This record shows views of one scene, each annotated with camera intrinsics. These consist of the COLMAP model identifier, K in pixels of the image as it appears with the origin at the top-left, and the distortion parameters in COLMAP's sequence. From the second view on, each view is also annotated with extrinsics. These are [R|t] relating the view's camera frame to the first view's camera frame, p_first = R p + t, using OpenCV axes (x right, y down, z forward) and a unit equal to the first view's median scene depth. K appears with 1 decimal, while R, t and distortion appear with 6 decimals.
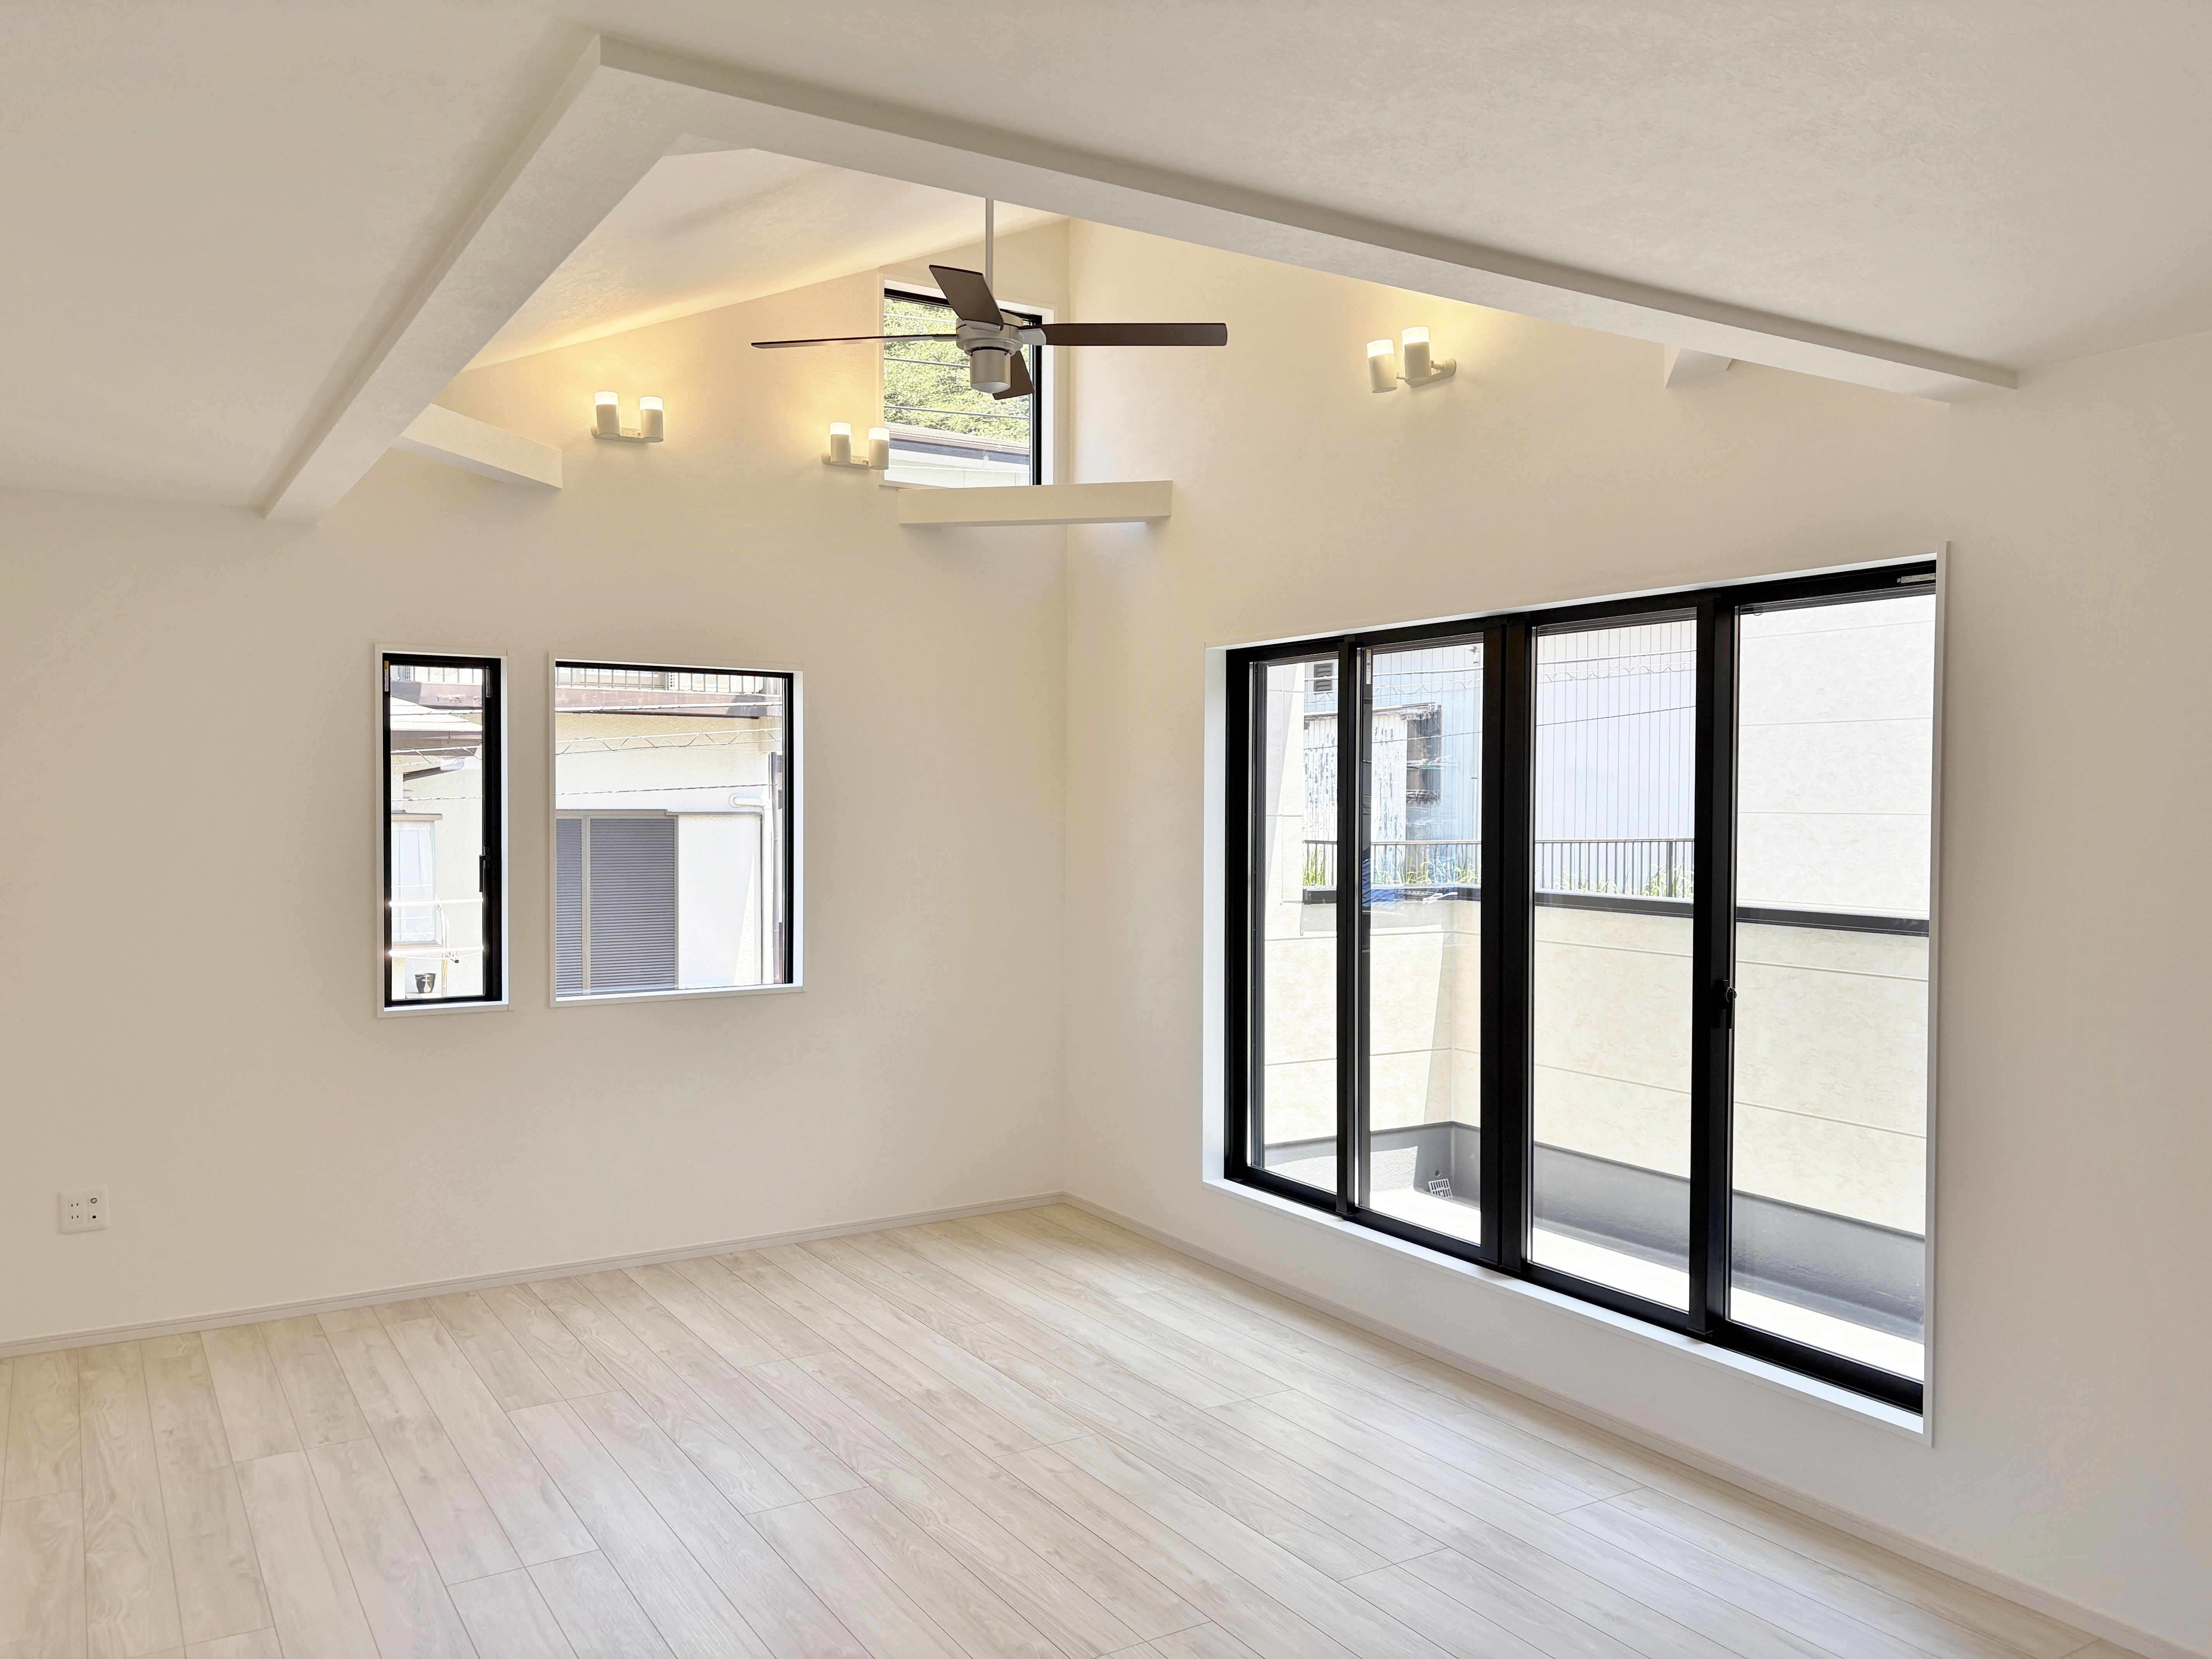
lens RADIAL K [[1671.4, 0, 1101.4], [0, 1671.4, 828.3], [0, 0, 1]] dist [0.046208, -0.038973]
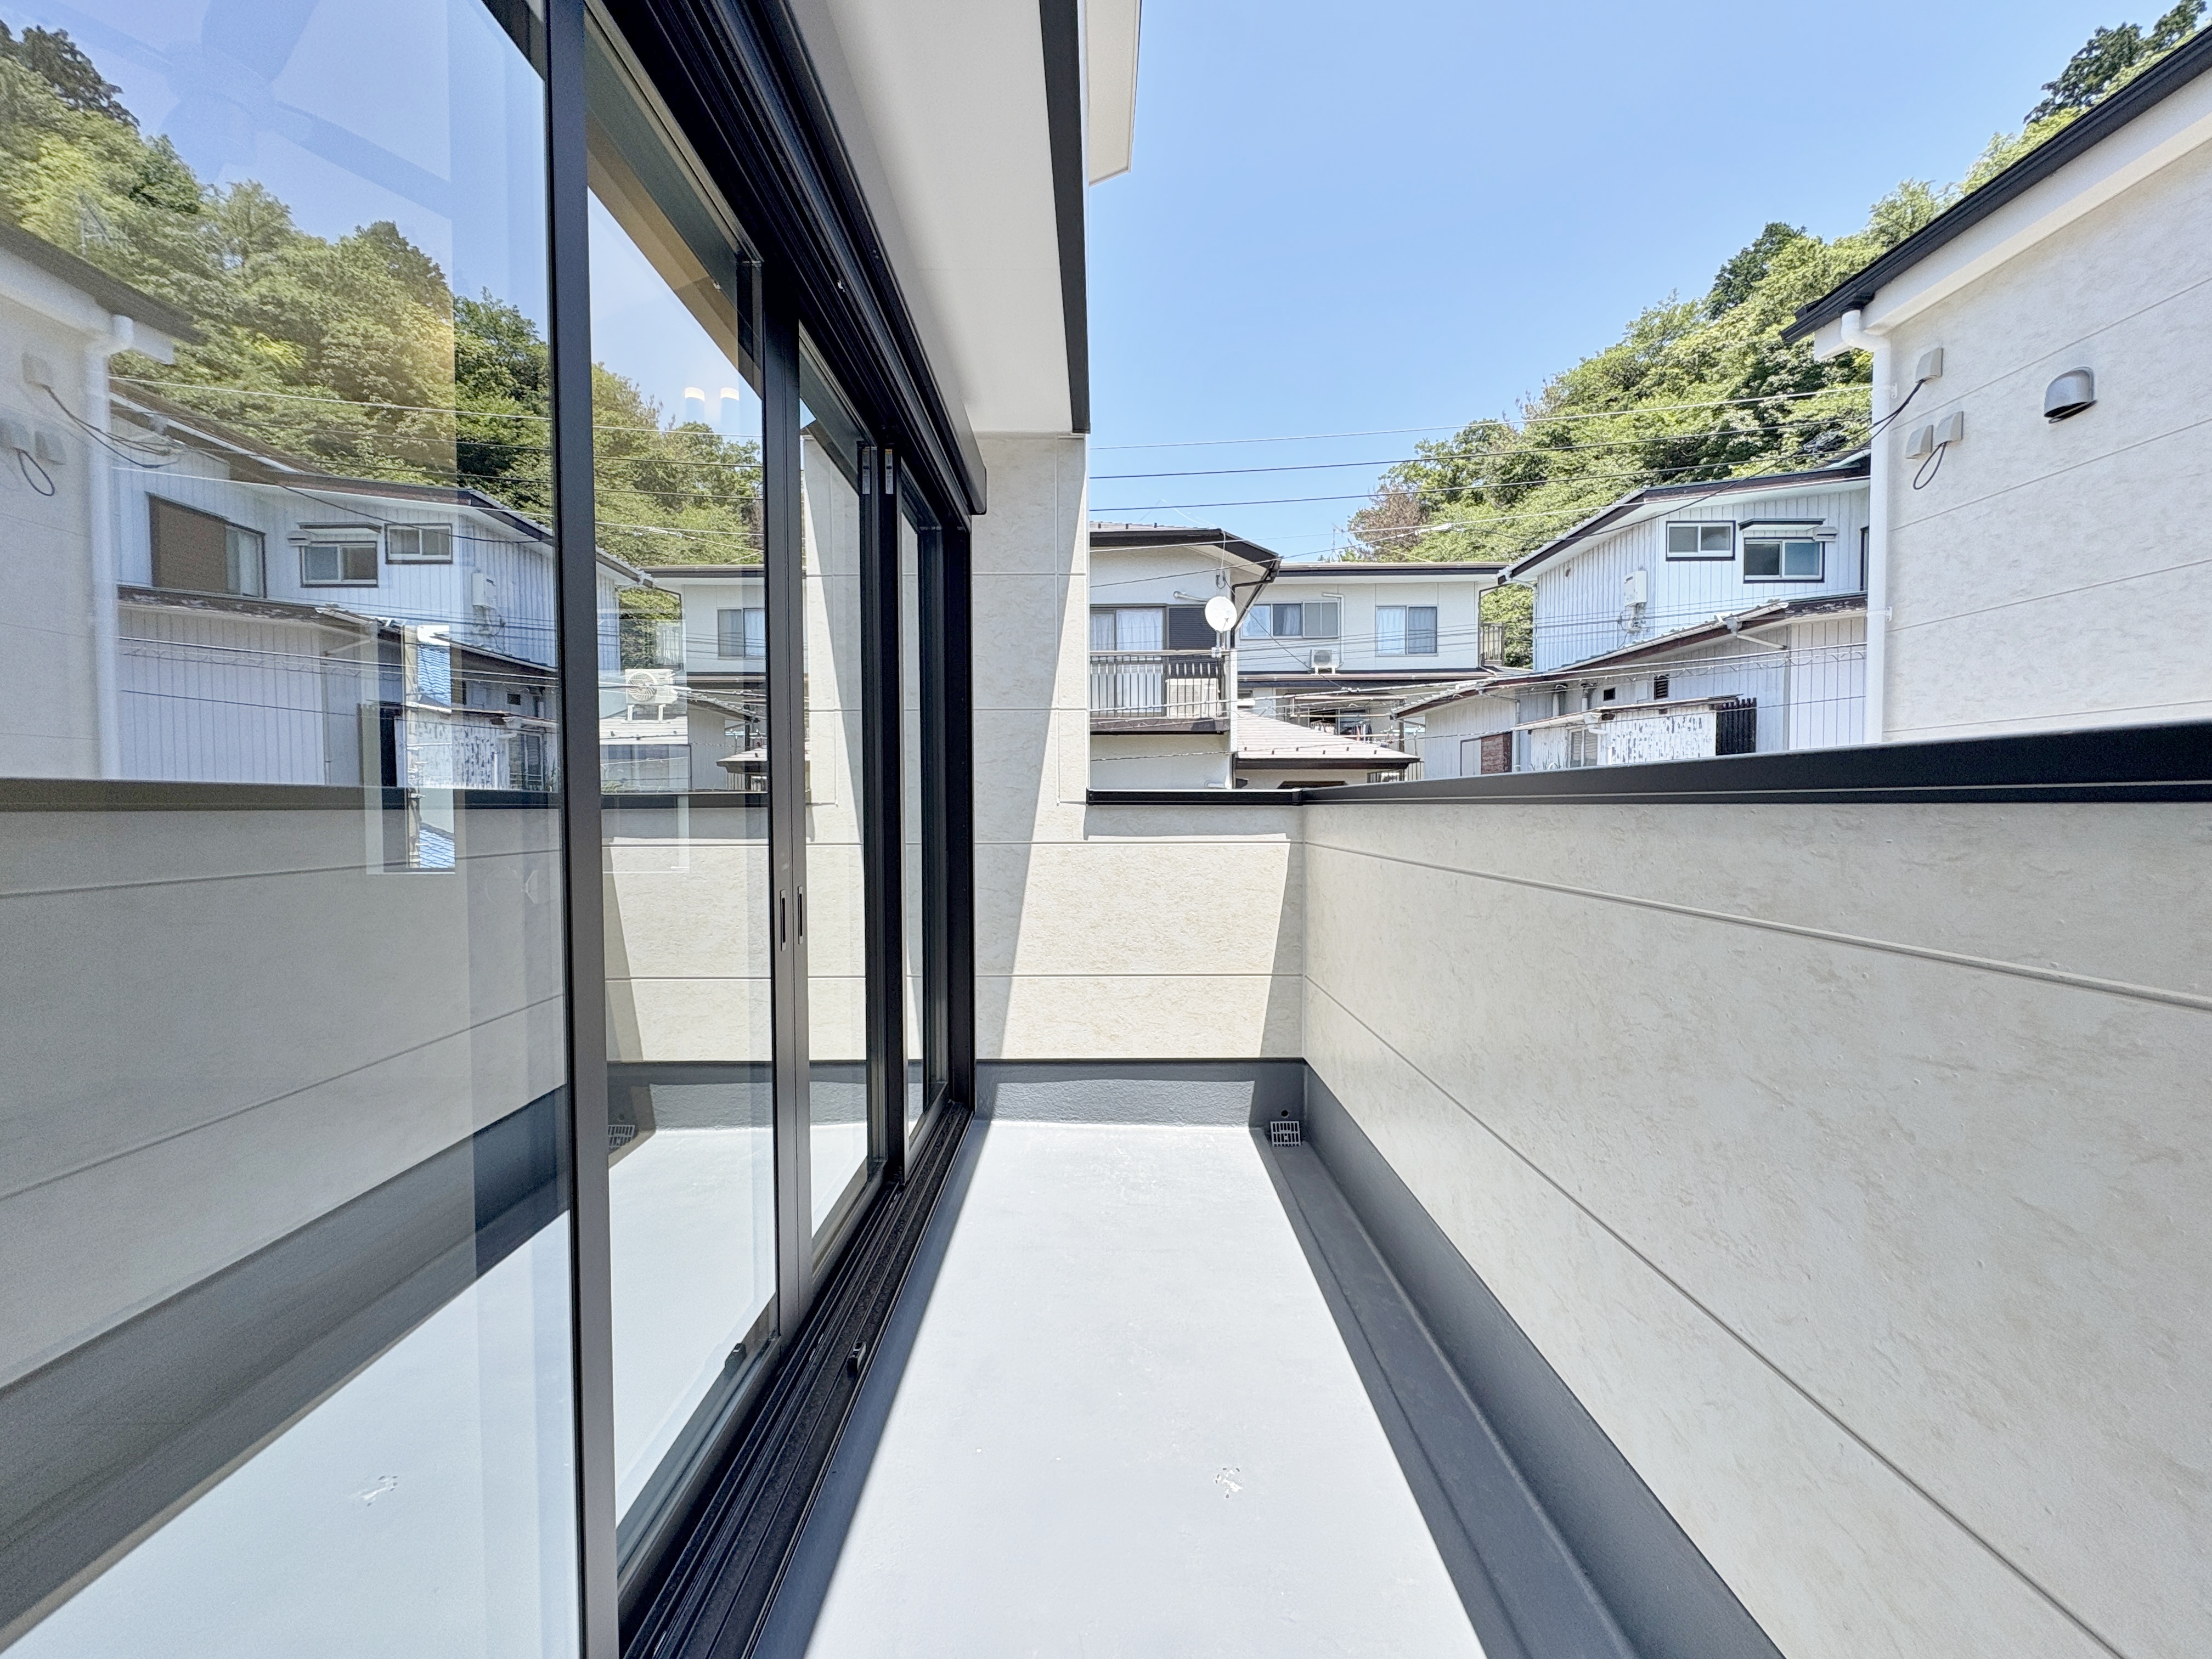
lens RADIAL K [[887.6, 0, 1102.0], [0, 887.6, 829.9], [0, 0, 1]] dist [0.002605, -0.000753]
pose [[0.854202, 0.006509, -0.519901, 0.364263], [-0.002268, 0.999959, 0.008792, 0.051429], [0.519937, -0.006331, 0.854181, 0.552471]]
